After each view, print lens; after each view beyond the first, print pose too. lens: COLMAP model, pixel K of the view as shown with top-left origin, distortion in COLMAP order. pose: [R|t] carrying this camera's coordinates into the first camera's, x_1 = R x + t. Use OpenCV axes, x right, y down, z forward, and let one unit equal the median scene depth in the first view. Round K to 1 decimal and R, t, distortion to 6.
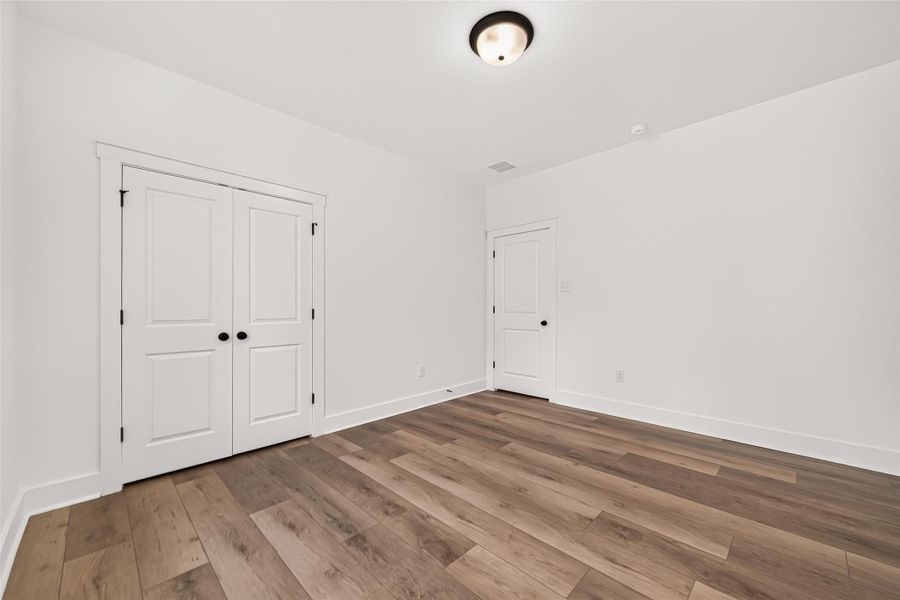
lens RADIAL K [[354.5, 0, 449.9], [0, 354.5, 305.2], [0, 0, 1]] dist [0.009843, 0.000129]
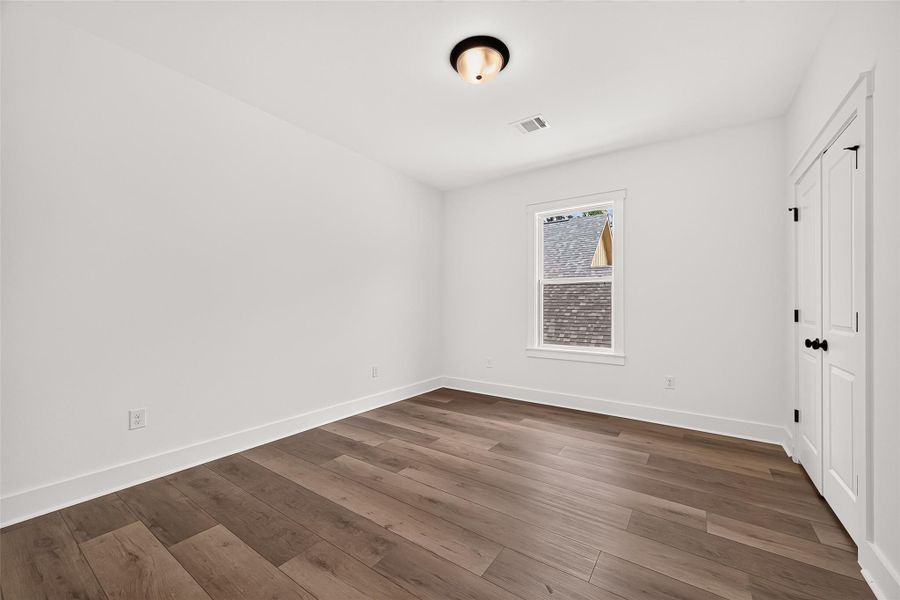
lens RADIAL K [[354.5, 0, 449.9], [0, 354.5, 305.2], [0, 0, 1]] dist [0.009843, 0.000129]
pose [[-0.984457, 0.000459, -0.175627, 0.348825], [0.001170, 0.999992, -0.003948, 0.001692], [0.175624, -0.004092, -0.984449, 1.687991]]
